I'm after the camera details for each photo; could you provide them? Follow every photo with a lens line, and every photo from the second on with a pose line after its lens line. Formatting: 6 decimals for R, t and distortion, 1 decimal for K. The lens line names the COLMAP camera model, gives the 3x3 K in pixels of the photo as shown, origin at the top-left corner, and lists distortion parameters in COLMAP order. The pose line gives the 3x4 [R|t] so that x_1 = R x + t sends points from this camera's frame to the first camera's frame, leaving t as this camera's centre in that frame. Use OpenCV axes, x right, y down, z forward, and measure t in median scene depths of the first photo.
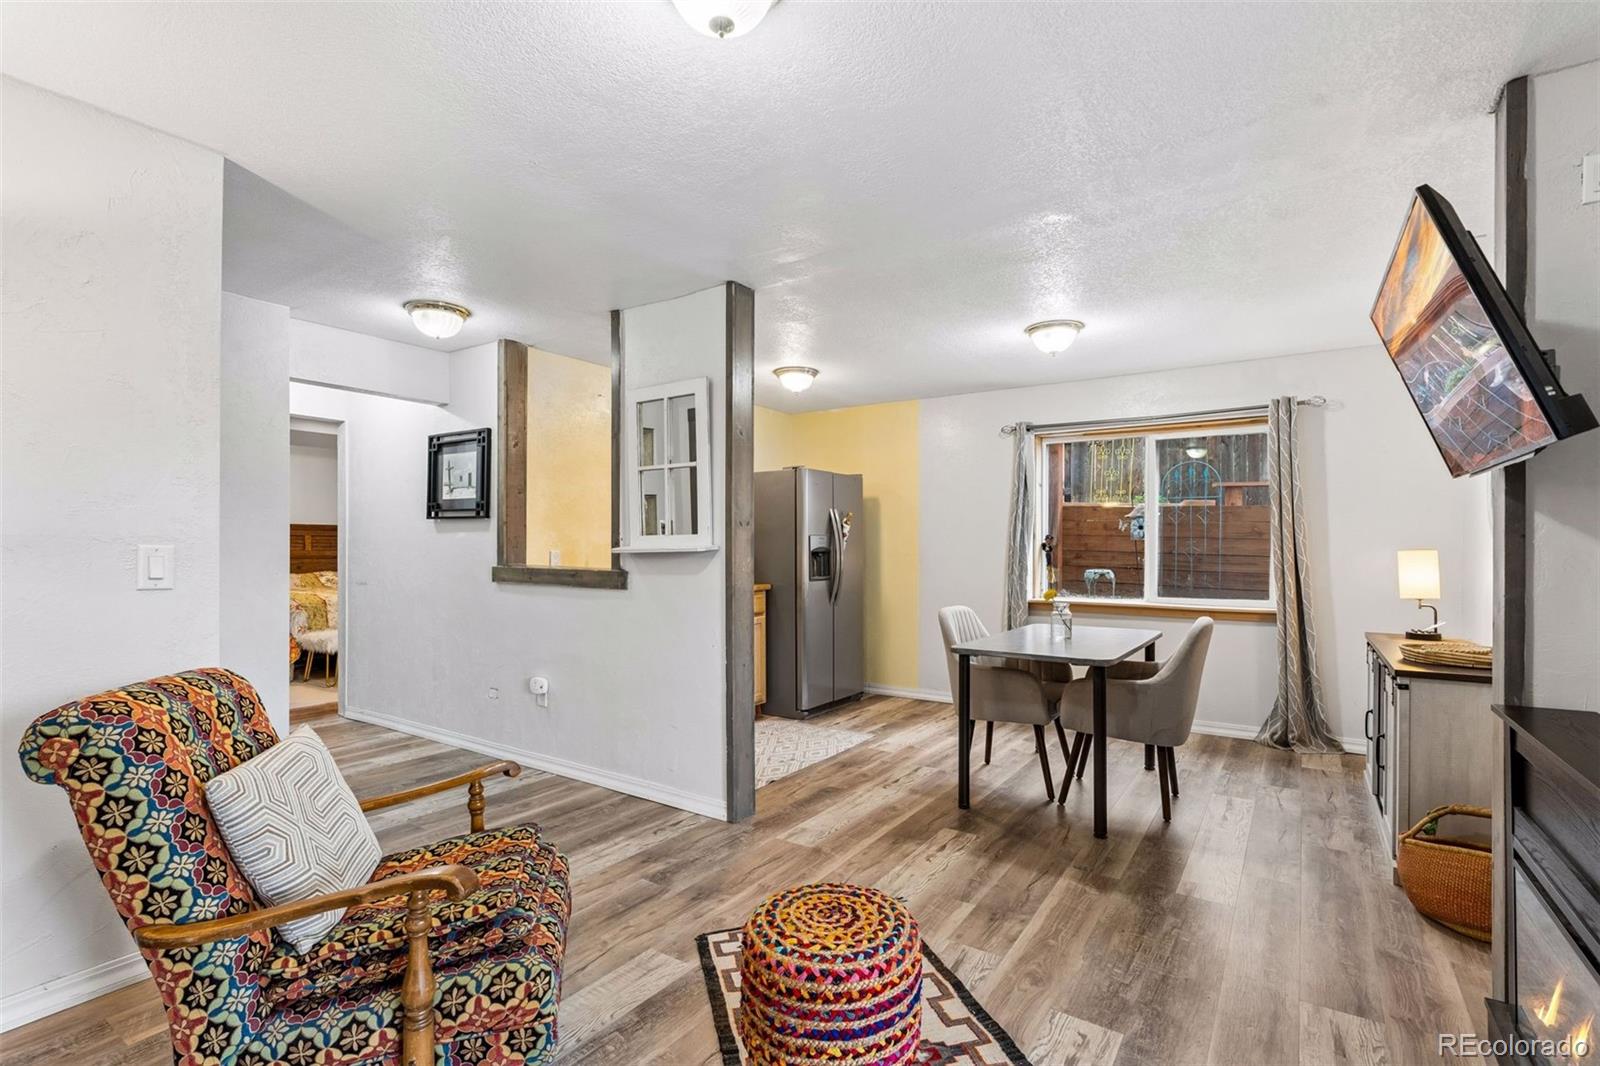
lens RADIAL K [[766.4, 0, 820.9], [0, 766.4, 541.5], [0, 0, 1]] dist [0.022805, 0.000058]
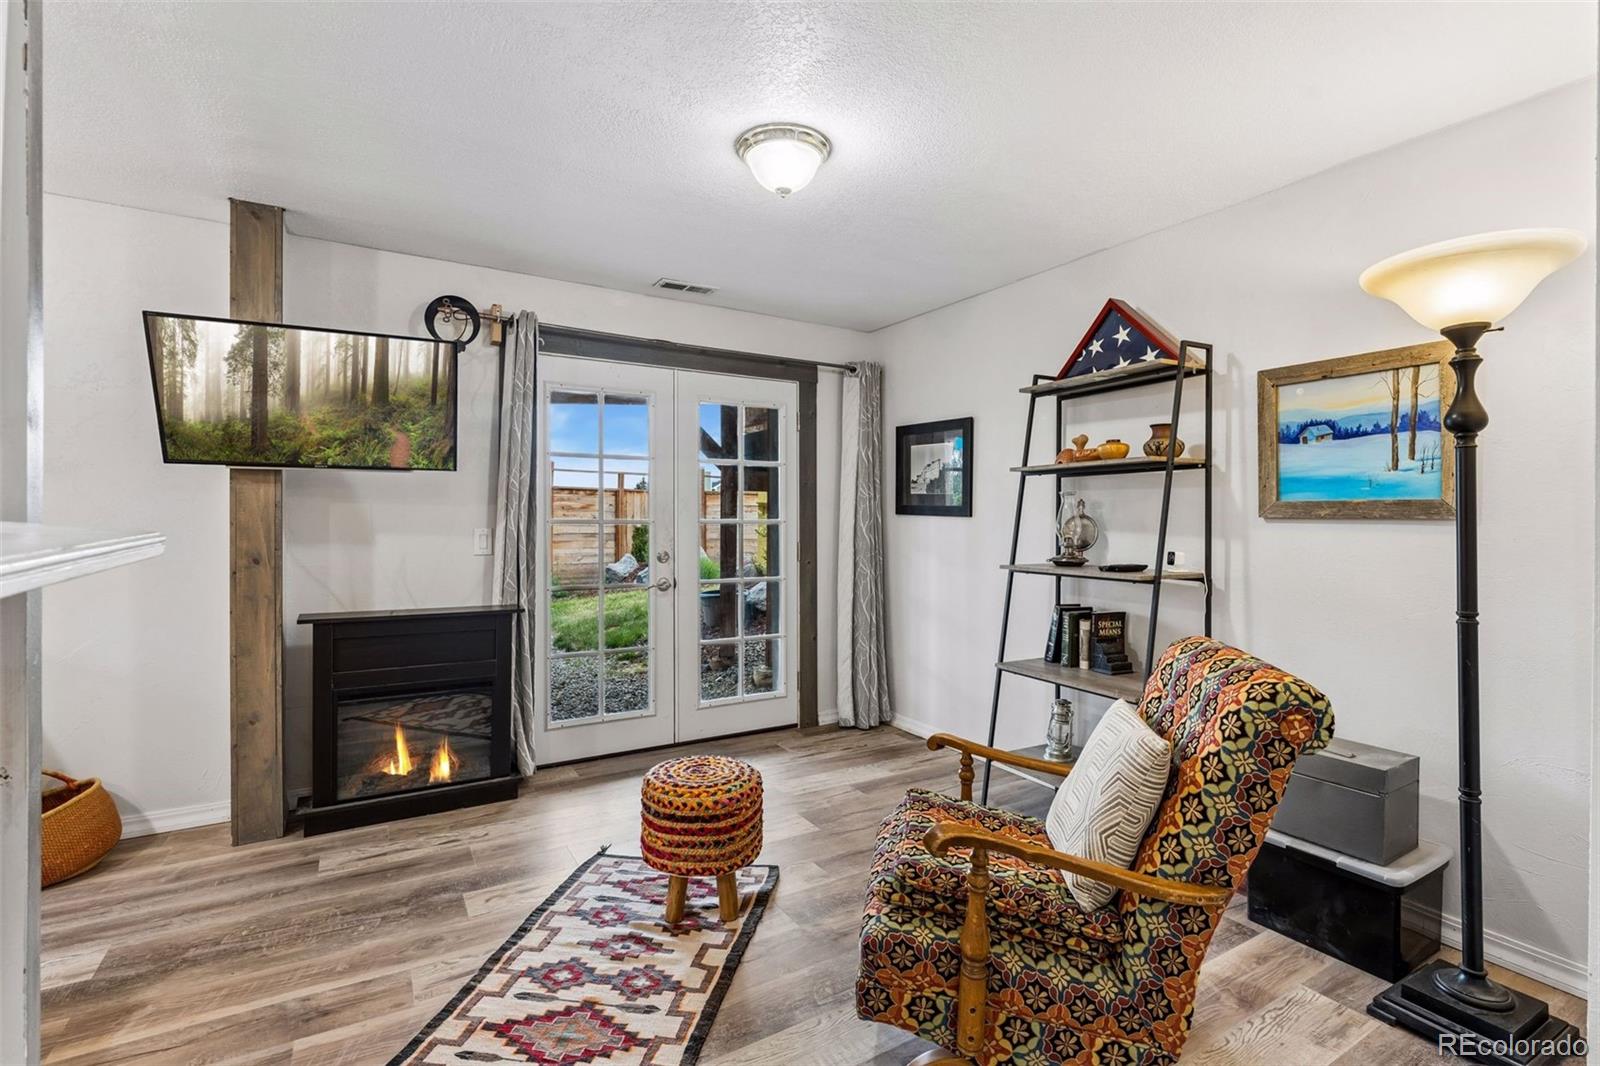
lens RADIAL K [[734.6, 0, 800.4], [0, 734.6, 525.0], [0, 0, 1]] dist [0.001749, -0.000114]
pose [[-0.893891, -0.018548, 0.447901, -0.590205], [-0.016692, 0.999828, 0.008091, -0.007775], [-0.447974, -0.000244, -0.894047, 1.650082]]
